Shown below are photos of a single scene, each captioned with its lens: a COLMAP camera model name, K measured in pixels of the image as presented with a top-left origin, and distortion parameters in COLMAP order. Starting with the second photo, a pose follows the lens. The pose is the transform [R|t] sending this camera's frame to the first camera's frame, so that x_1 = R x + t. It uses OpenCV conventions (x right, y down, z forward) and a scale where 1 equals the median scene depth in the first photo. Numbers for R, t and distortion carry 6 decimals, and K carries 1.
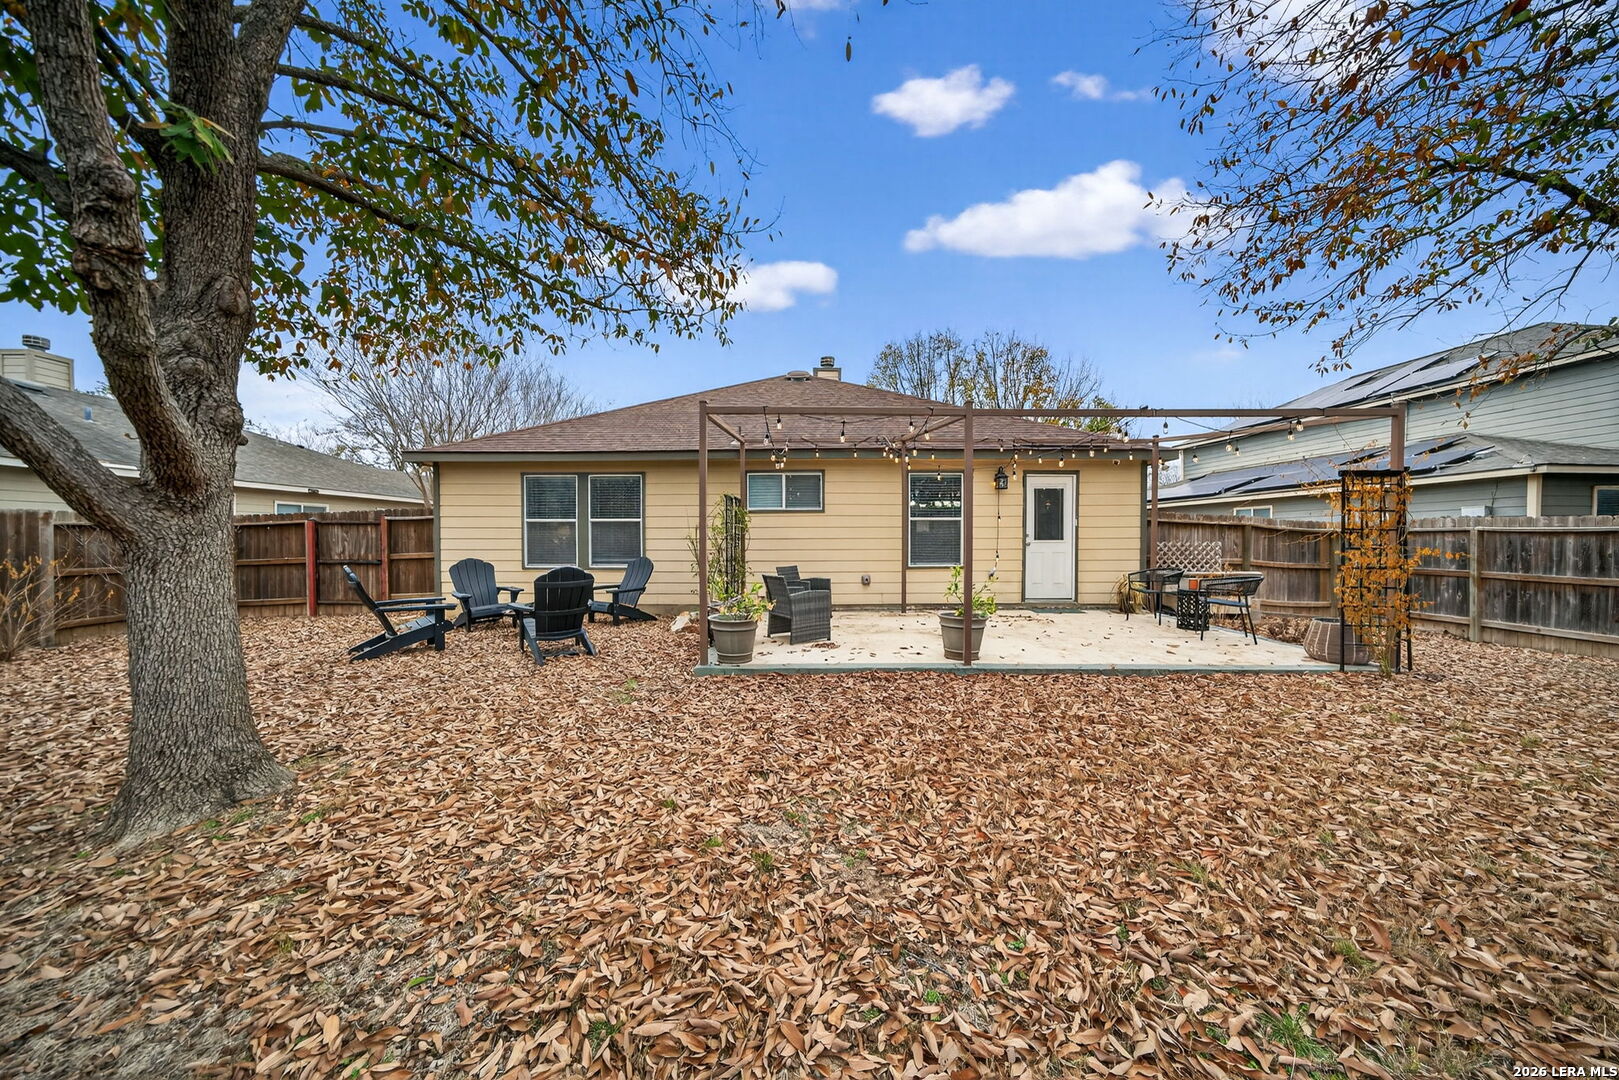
lens RADIAL K [[558.3, 0, 809.7], [0, 558.3, 546.2], [0, 0, 1]] dist [0.000343, 0.000120]
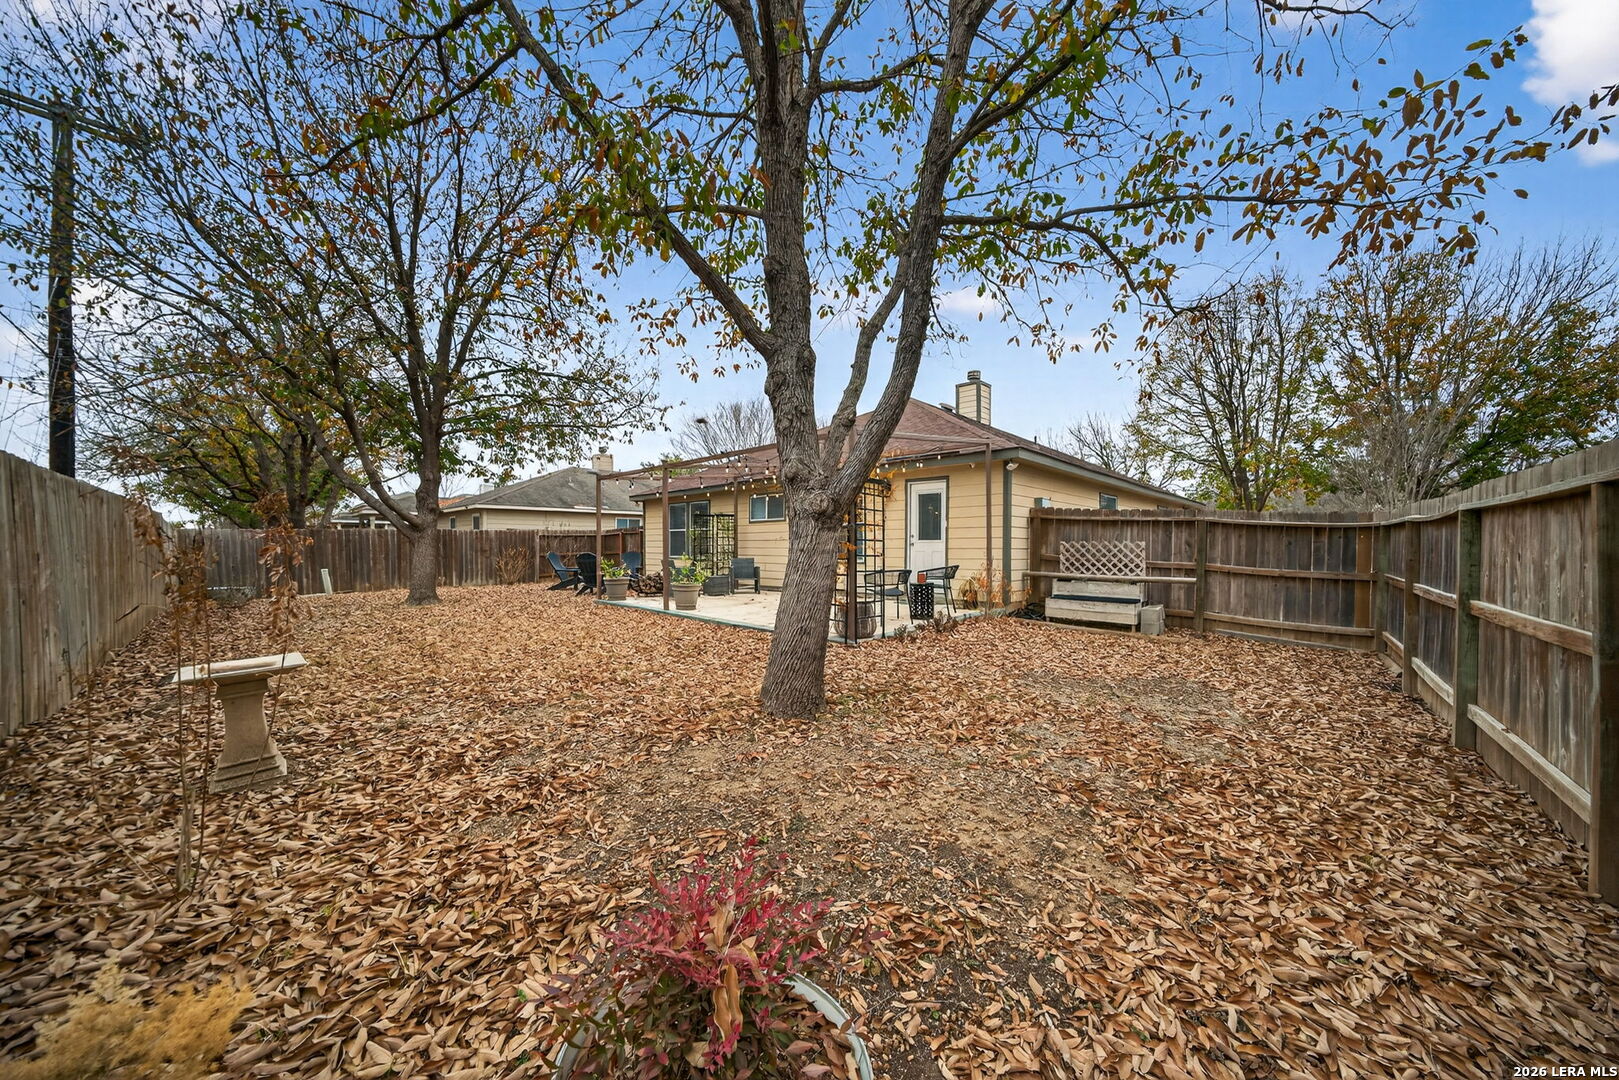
lens RADIAL K [[552.8, 0, 801.4], [0, 552.8, 554.2], [0, 0, 1]] dist [-0.004179, -0.000064]
pose [[0.682632, 0.015809, -0.730592, 1.072405], [-0.008777, 0.999871, 0.013435, 0.004282], [0.730710, -0.002759, 0.682682, 0.063029]]
